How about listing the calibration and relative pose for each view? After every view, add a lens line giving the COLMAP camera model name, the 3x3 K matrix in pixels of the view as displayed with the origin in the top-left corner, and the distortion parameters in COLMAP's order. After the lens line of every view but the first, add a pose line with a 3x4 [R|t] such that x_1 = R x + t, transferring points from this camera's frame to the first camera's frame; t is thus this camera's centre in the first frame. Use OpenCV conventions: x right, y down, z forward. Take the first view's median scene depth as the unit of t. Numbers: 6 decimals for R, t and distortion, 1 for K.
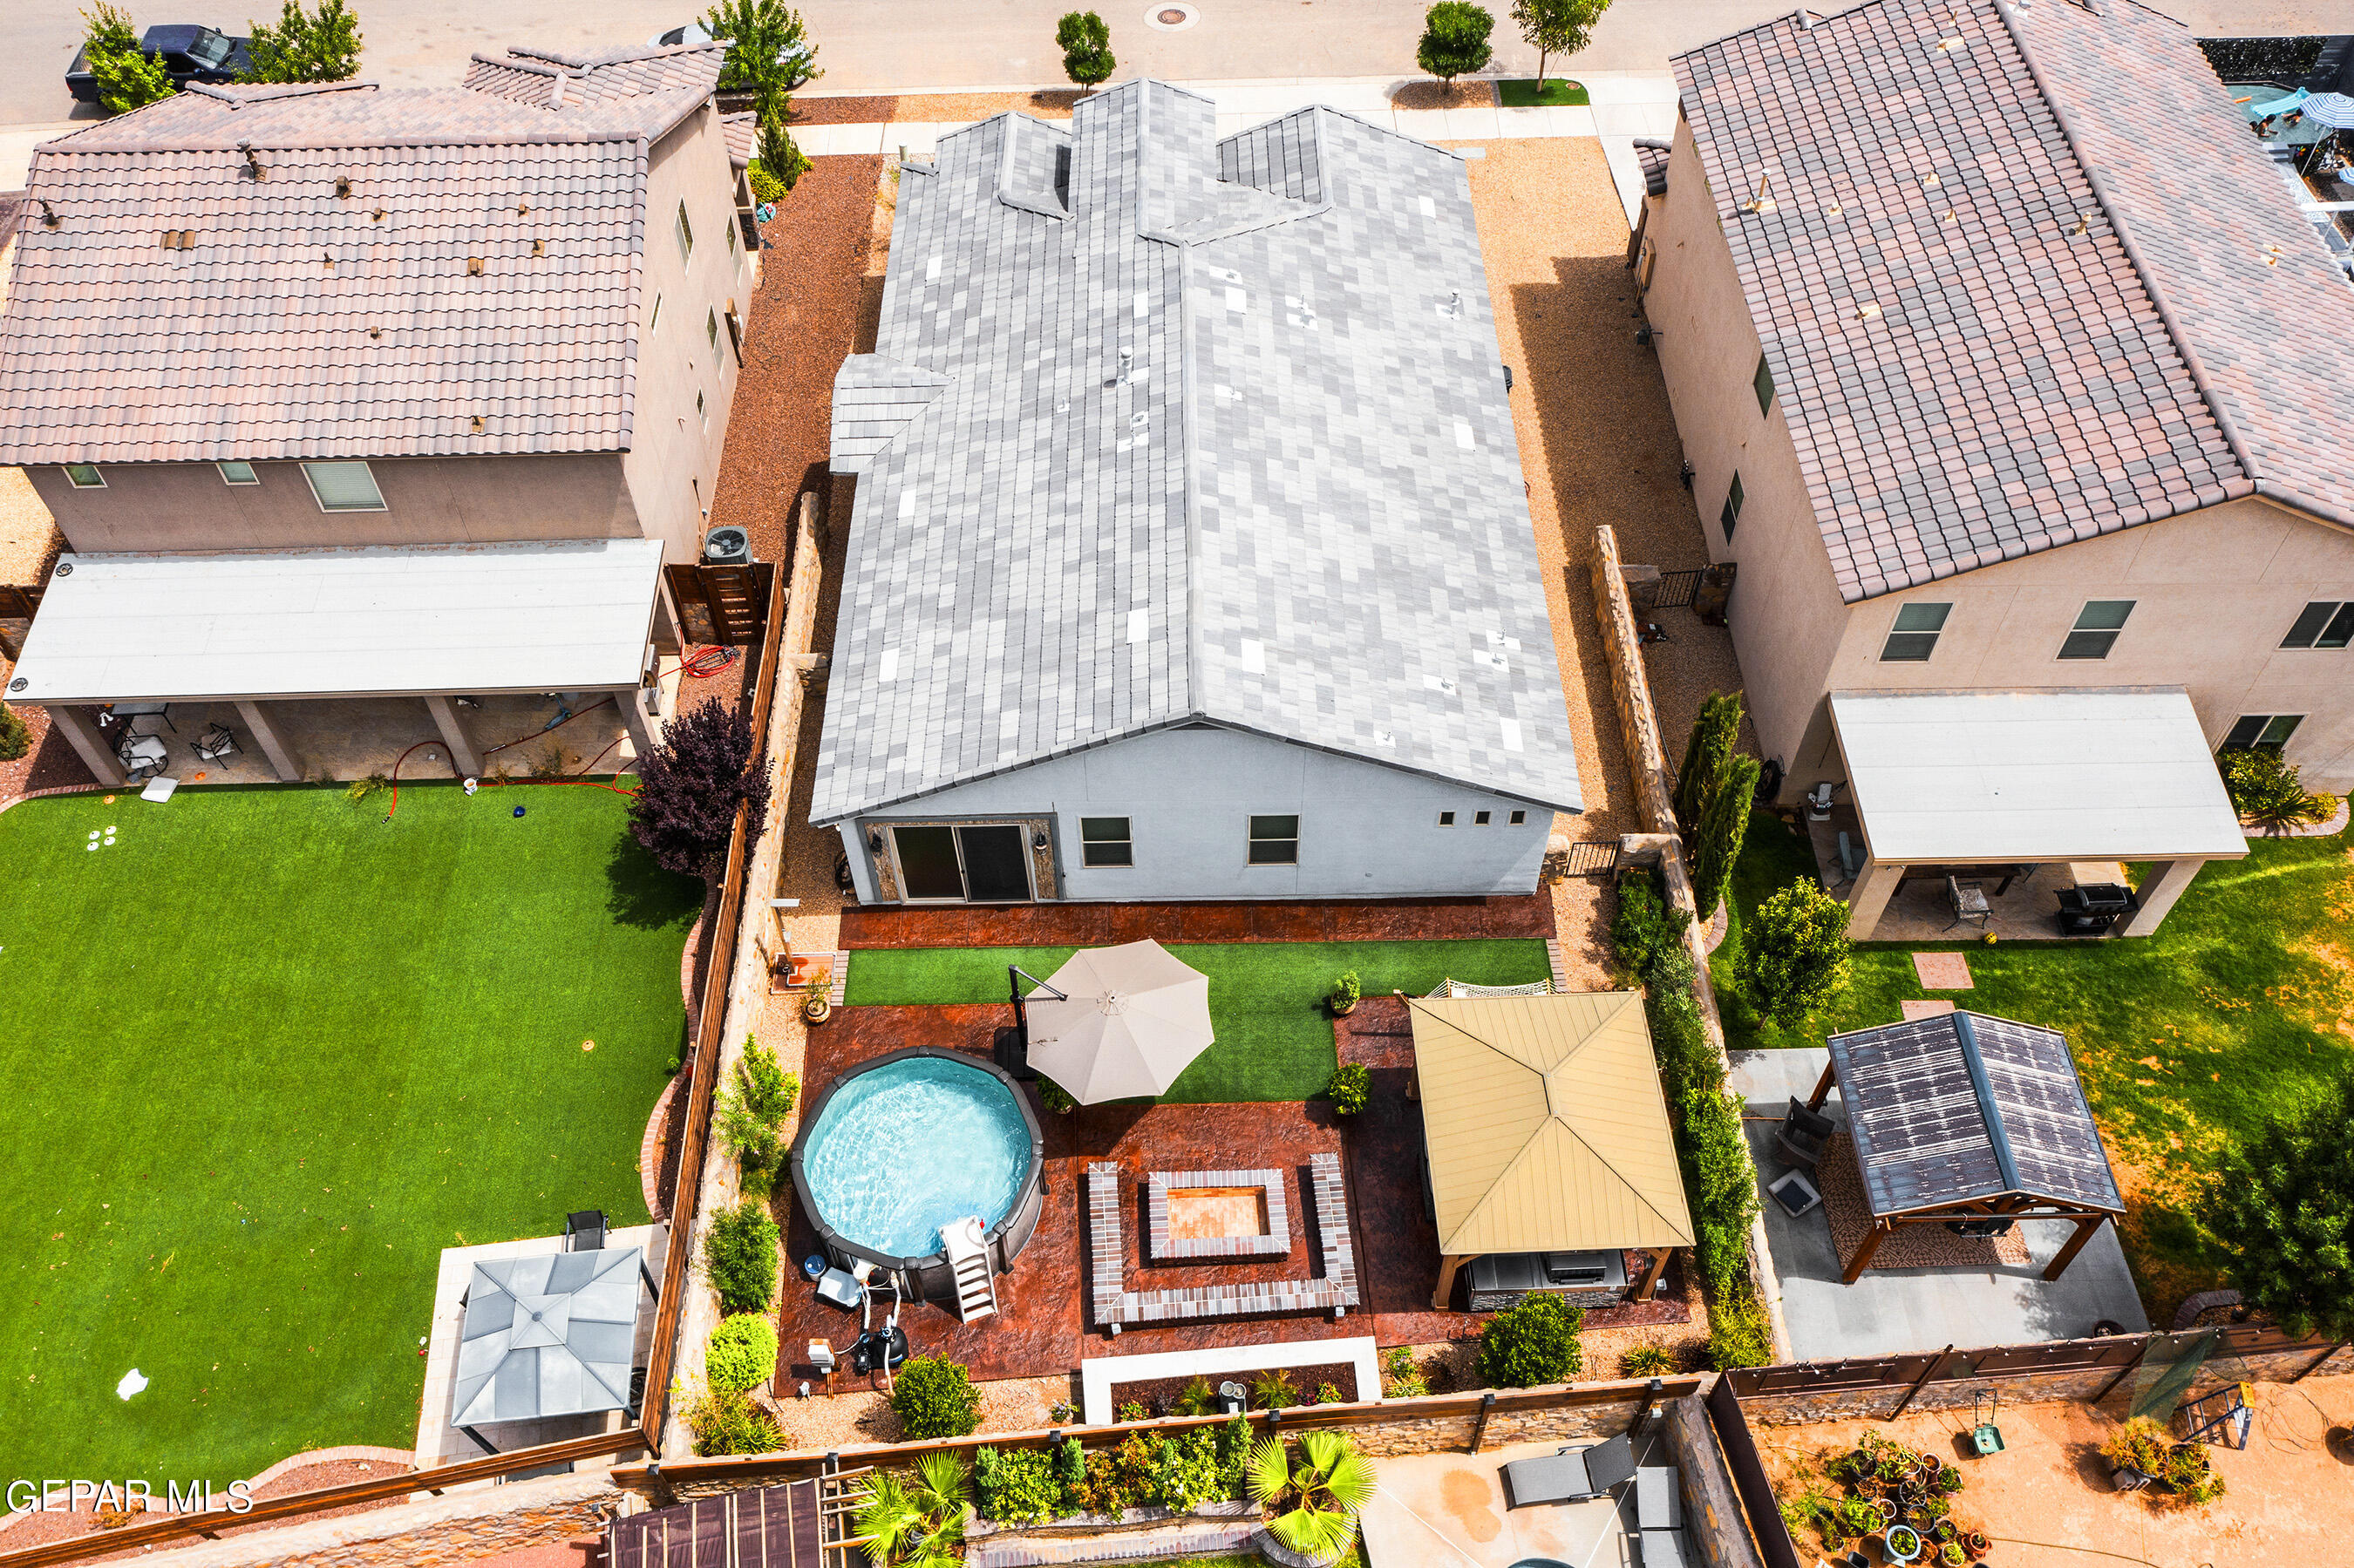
lens RADIAL K [[1825.4, 0, 1182.5], [0, 1825.4, 785.1], [0, 0, 1]] dist [-0.000436, 0.002841]
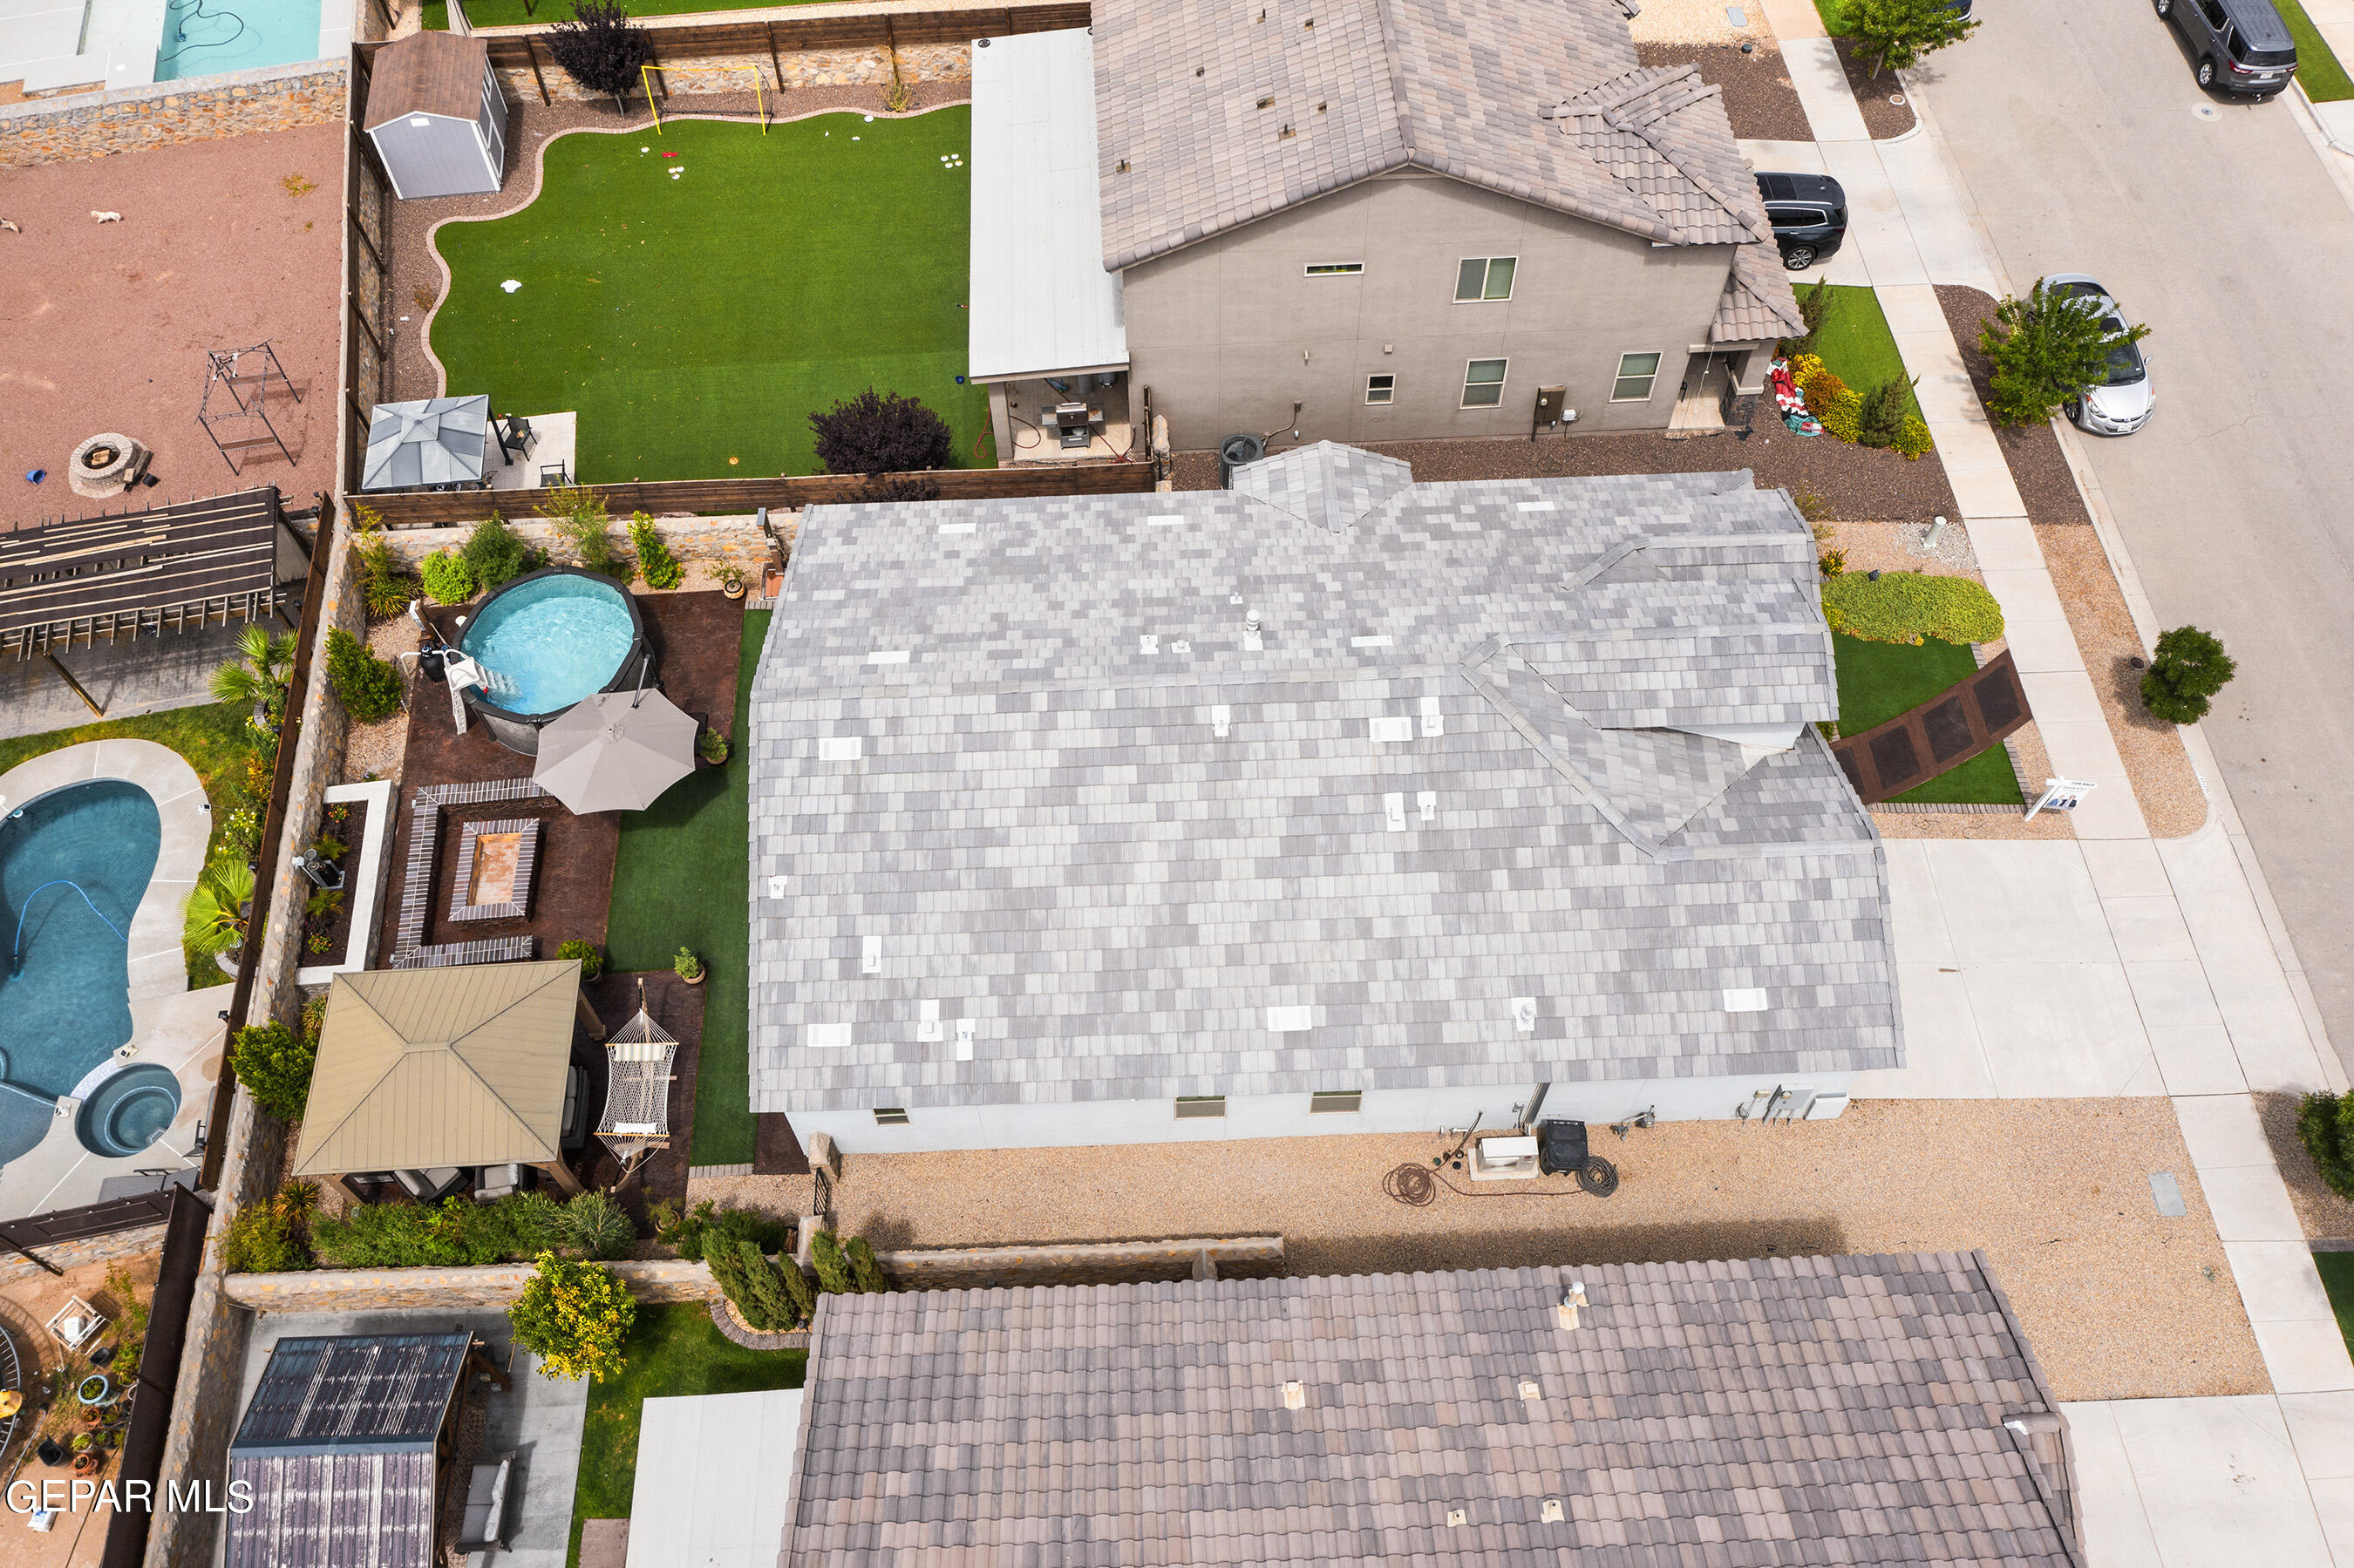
lens RADIAL K [[1825.4, 0, 1182.5], [0, 1825.4, 785.1], [0, 0, 1]] dist [-0.000436, 0.002841]
pose [[0.032731, 0.859510, -0.510069, 0.552070], [-0.788457, 0.335835, 0.515315, -0.701178], [0.614218, 0.385301, 0.688680, 0.385508]]
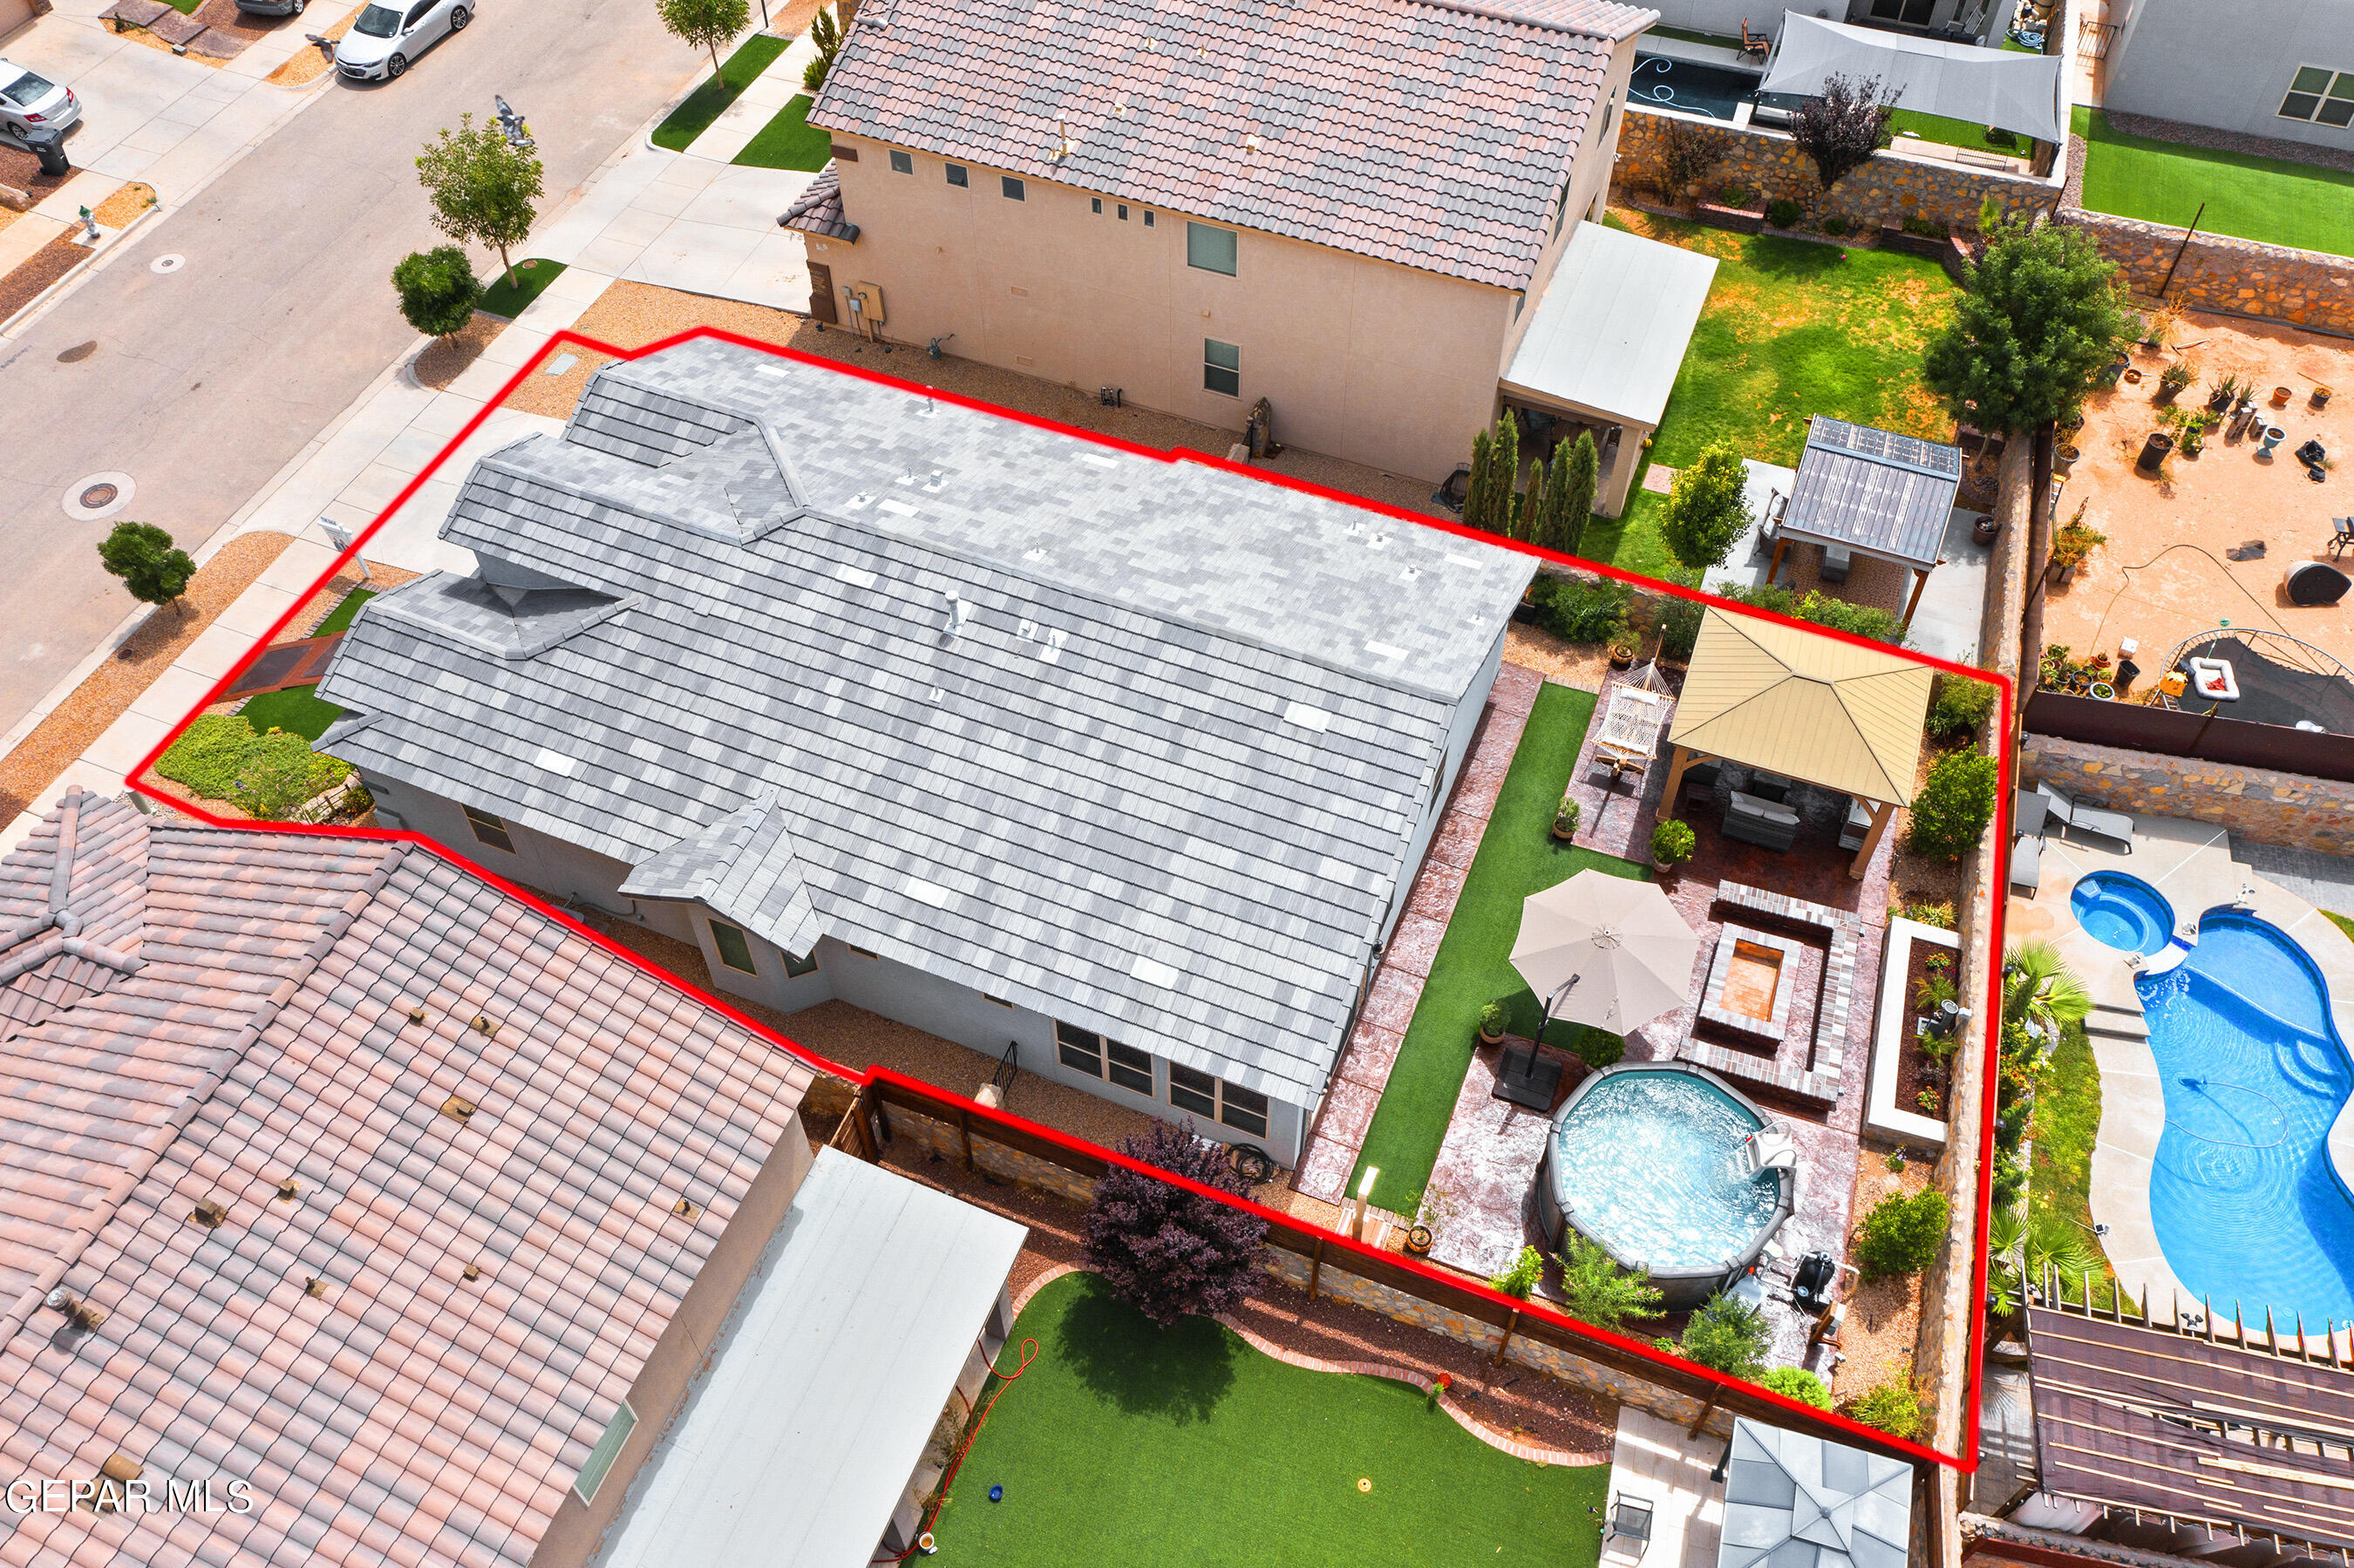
lens RADIAL K [[1825.4, 0, 1182.5], [0, 1825.4, 785.1], [0, 0, 1]] dist [-0.000436, 0.002841]
pose [[0.396006, -0.714434, 0.576857, -0.621912], [0.726321, 0.628073, 0.279253, -0.373274], [-0.561816, 0.308398, 0.767629, 0.274933]]
